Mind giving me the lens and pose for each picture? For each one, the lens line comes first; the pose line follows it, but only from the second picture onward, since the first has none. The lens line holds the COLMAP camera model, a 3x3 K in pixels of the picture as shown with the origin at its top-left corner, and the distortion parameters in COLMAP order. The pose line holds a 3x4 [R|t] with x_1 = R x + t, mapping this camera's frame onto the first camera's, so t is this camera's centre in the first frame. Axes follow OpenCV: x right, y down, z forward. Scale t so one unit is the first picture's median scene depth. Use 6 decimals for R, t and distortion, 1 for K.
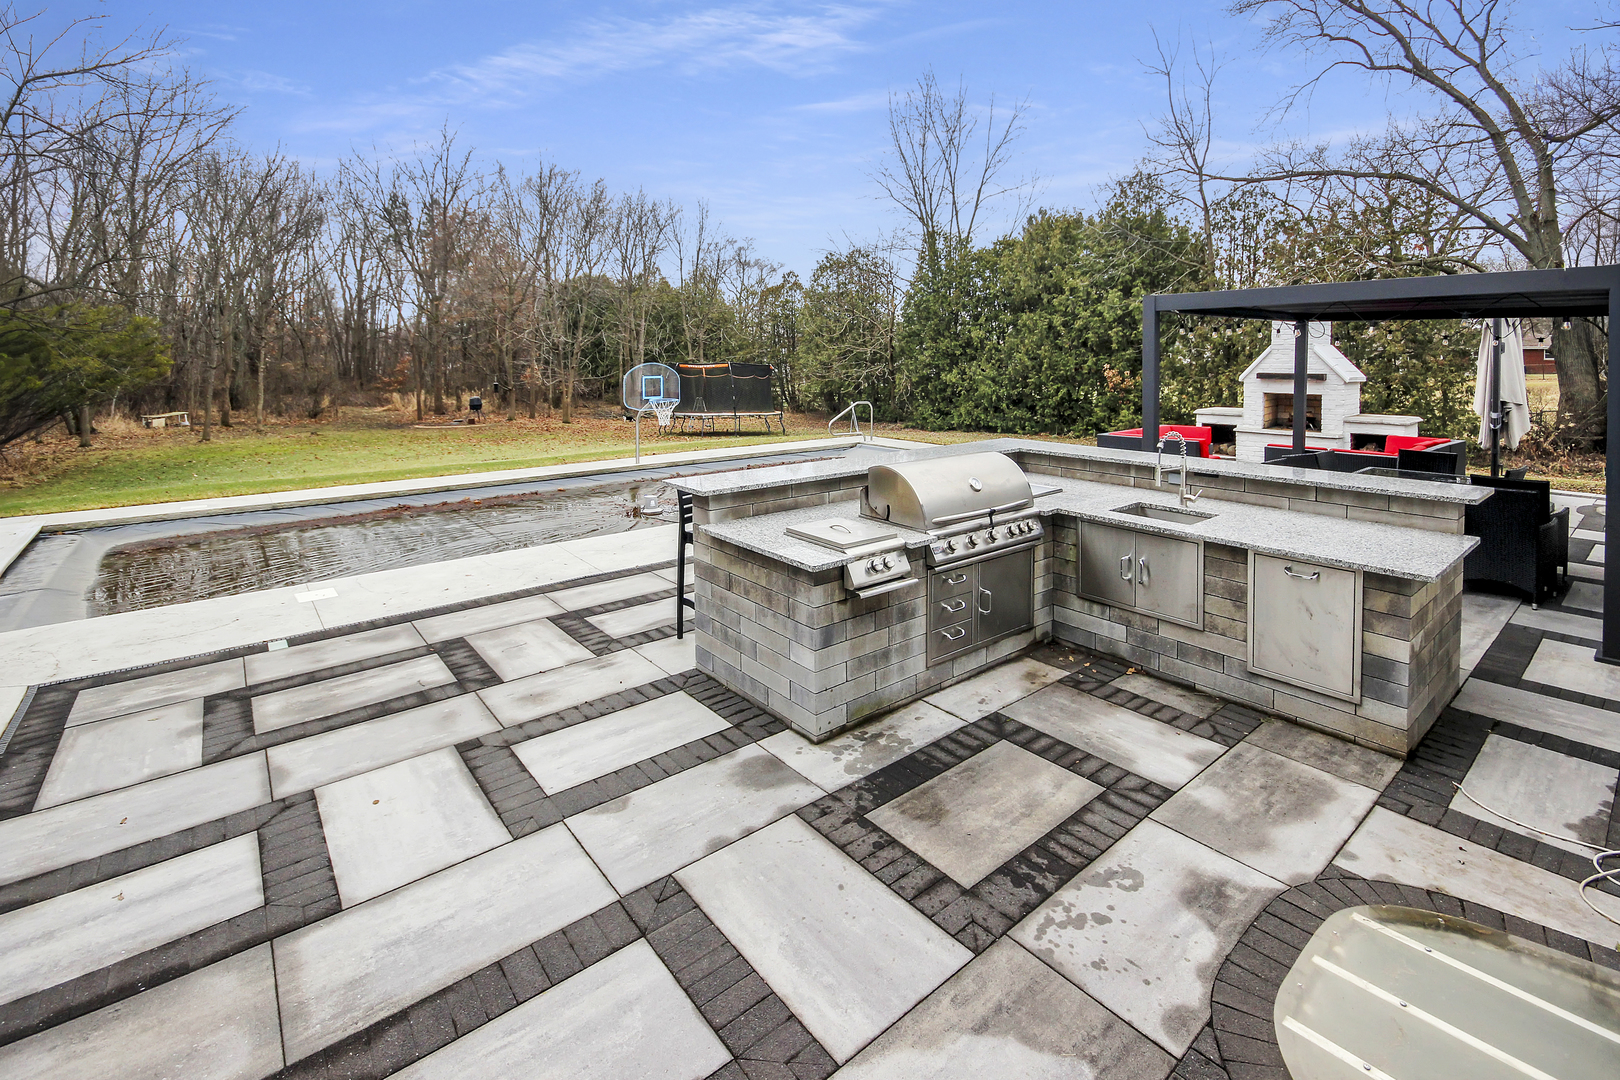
lens RADIAL K [[750.7, 0, 829.5], [0, 750.7, 374.0], [0, 0, 1]] dist [-0.007416, -0.001834]
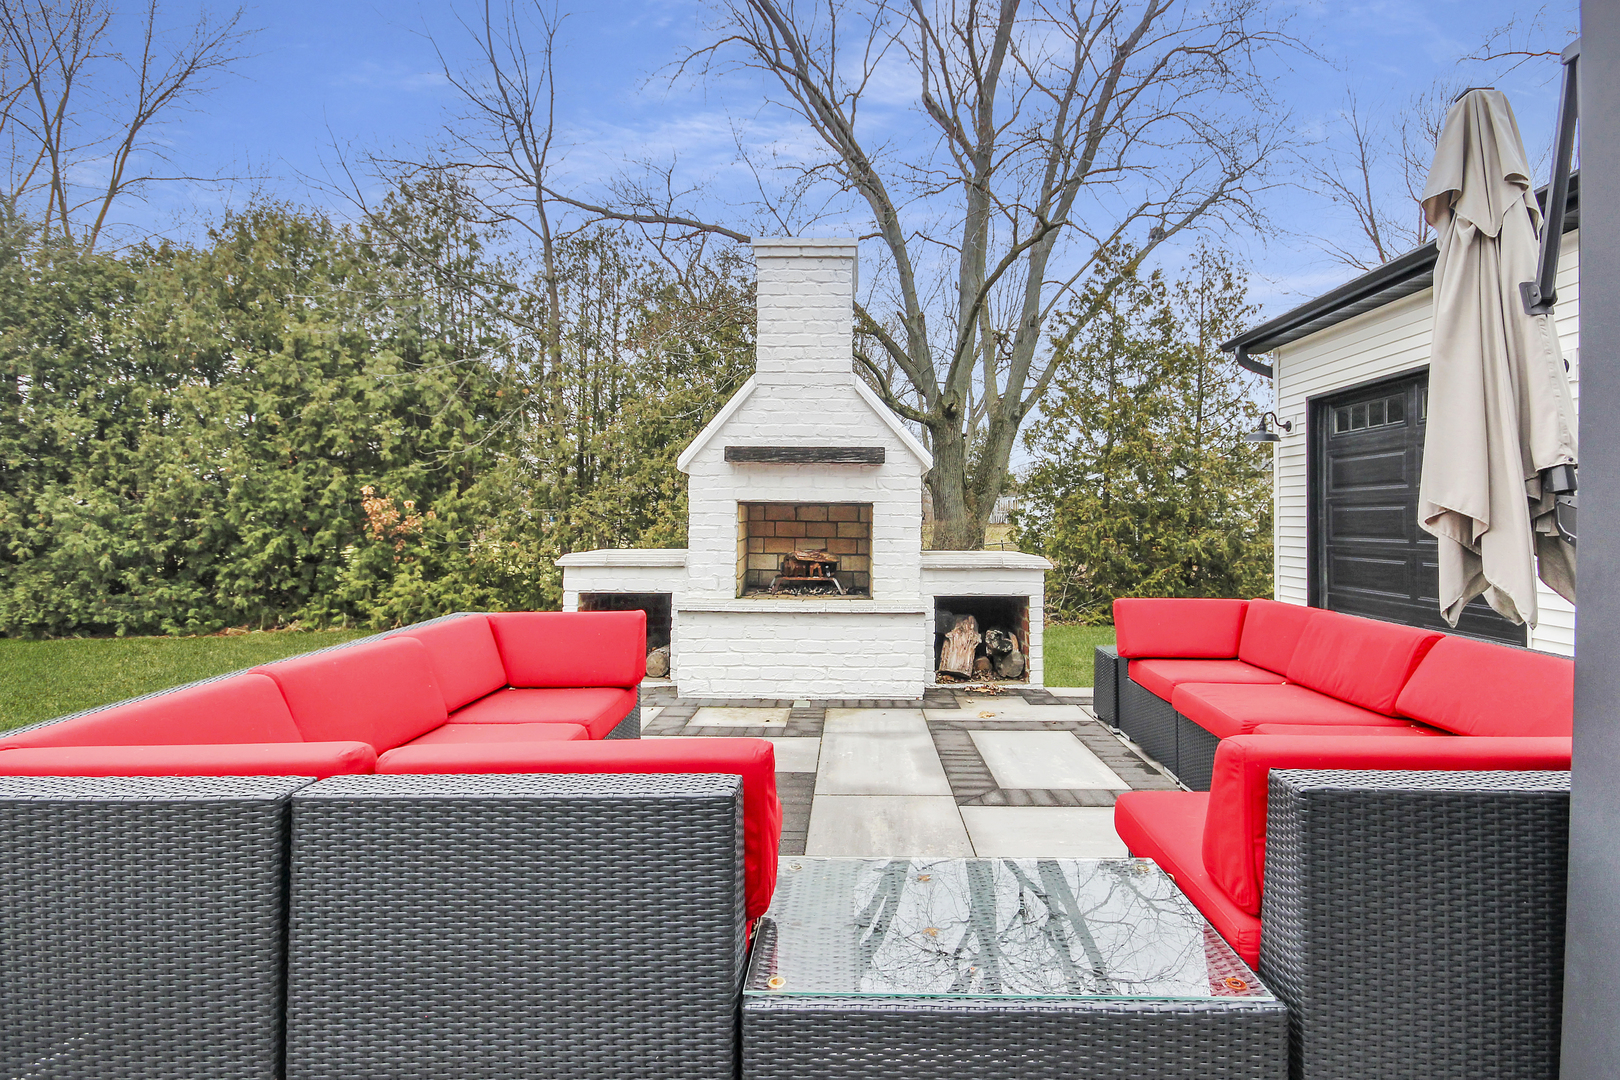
lens RADIAL K [[795.8, 0, 817.5], [0, 795.8, 511.1], [0, 0, 1]] dist [-0.004182, -0.000442]
pose [[0.670454, 0.013697, 0.741825, 0.187411], [0.013743, 0.999429, -0.030875, 0.027456], [-0.741824, 0.030895, 0.669882, 0.442346]]
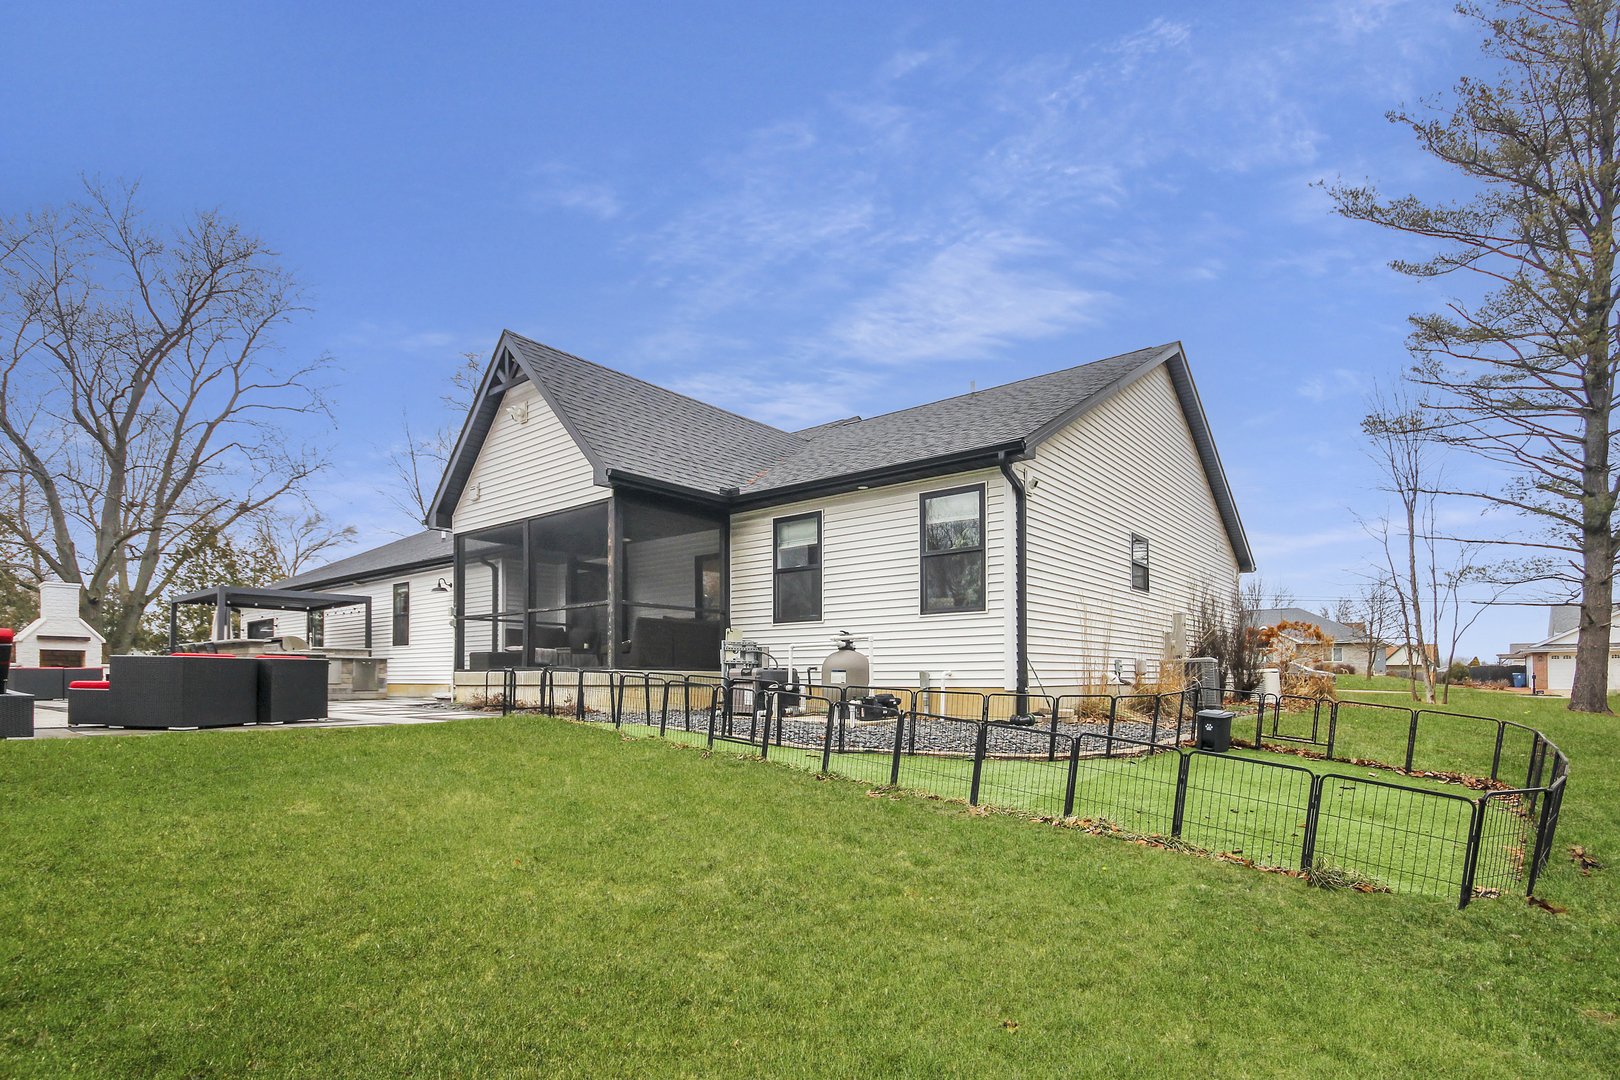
lens RADIAL K [[795.8, 0, 831.1], [0, 795.8, 665.3], [0, 0, 1]] dist [-0.004182, -0.000442]
pose [[-0.207255, 0.015702, 0.978161, -0.774931], [0.032531, 0.999429, -0.009150, 0.075115], [-0.977746, 0.029924, -0.207648, -0.107031]]
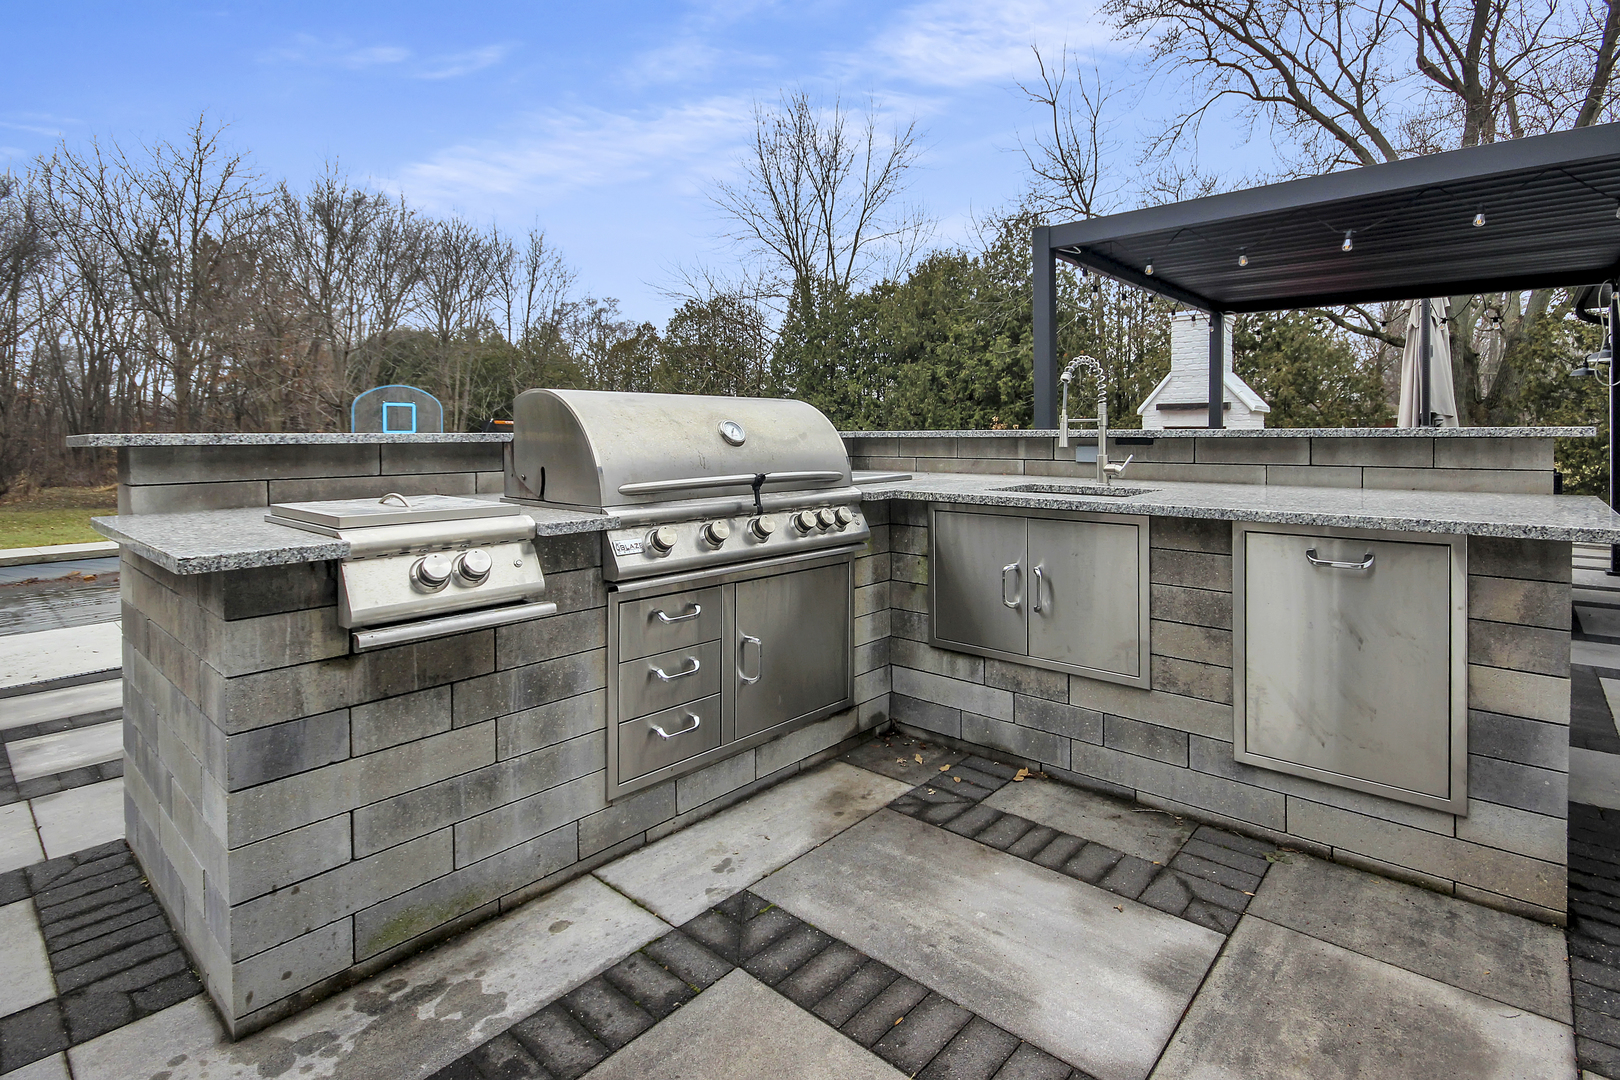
lens RADIAL K [[795.8, 0, 853.5], [0, 795.8, 440.4], [0, 0, 1]] dist [-0.004182, -0.000442]
pose [[0.984637, -0.003632, 0.174574, 0.040730], [0.007449, 0.999747, -0.021214, 0.037021], [-0.174452, 0.022188, 0.984416, 0.100156]]
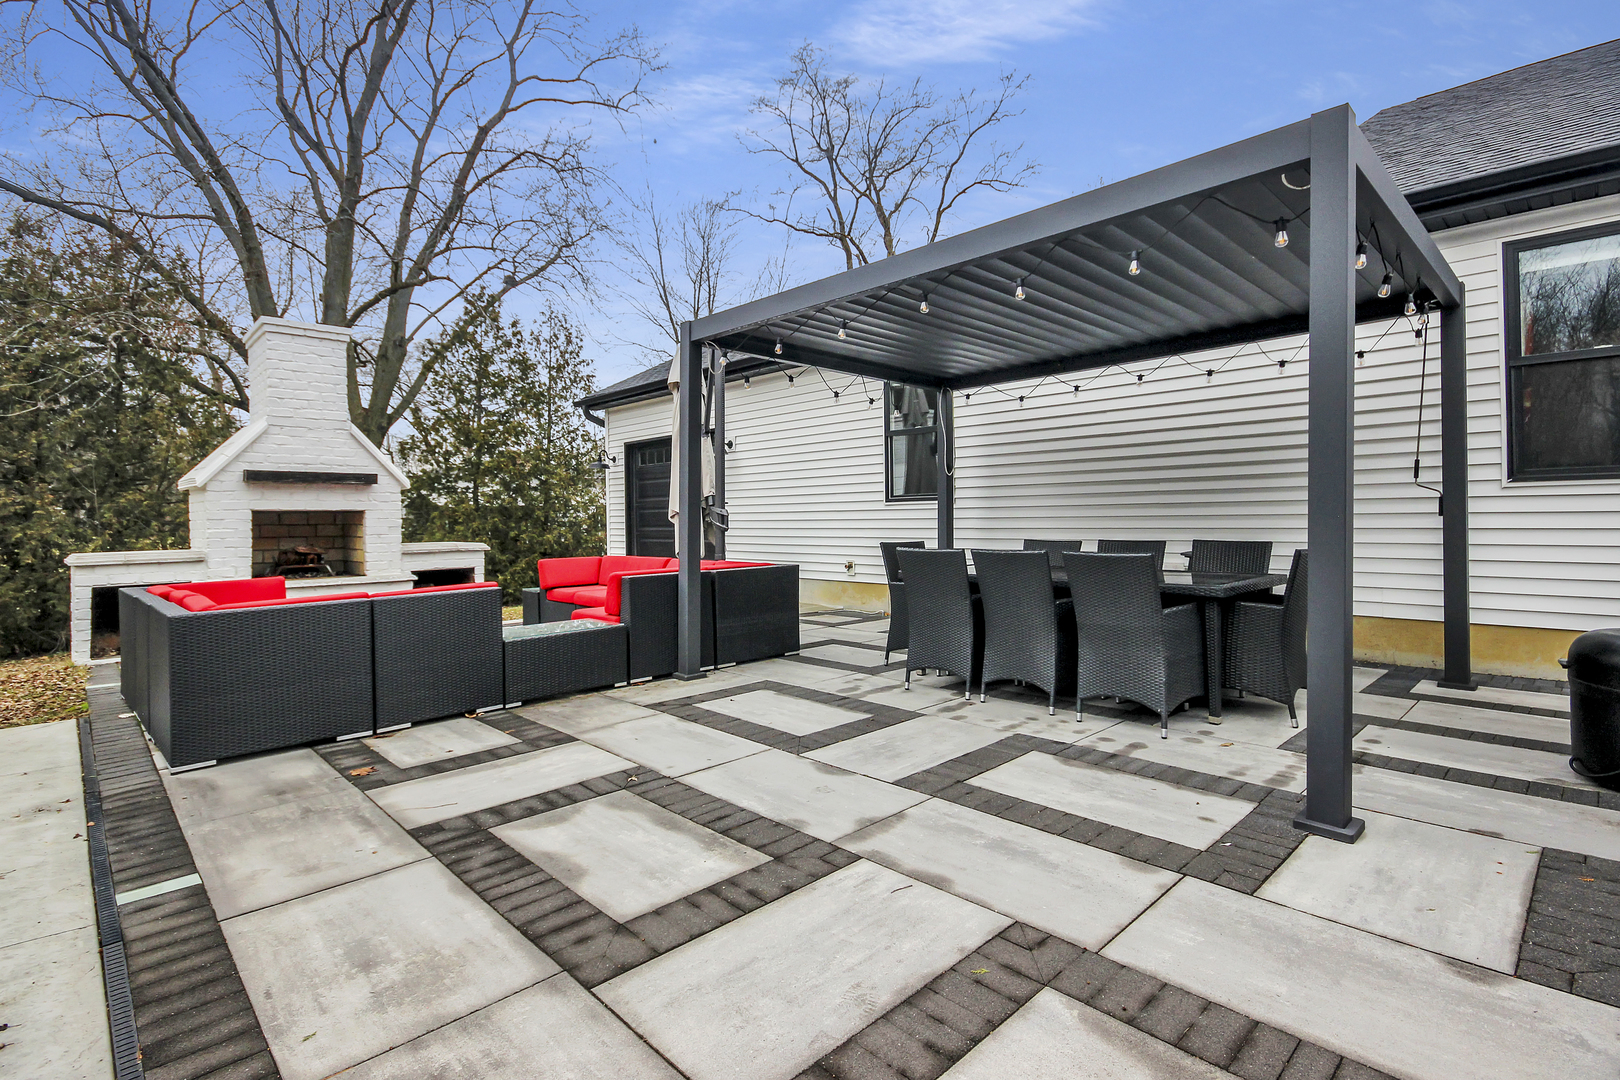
lens RADIAL K [[787.8, 0, 847.8], [0, 787.8, 514.0], [0, 0, 1]] dist [0.000502, -0.001962]
pose [[-0.094645, 0.007275, 0.995484, 0.003662], [0.044579, 0.999001, -0.003062, 0.029792], [-0.994512, 0.044088, -0.094875, 0.409955]]
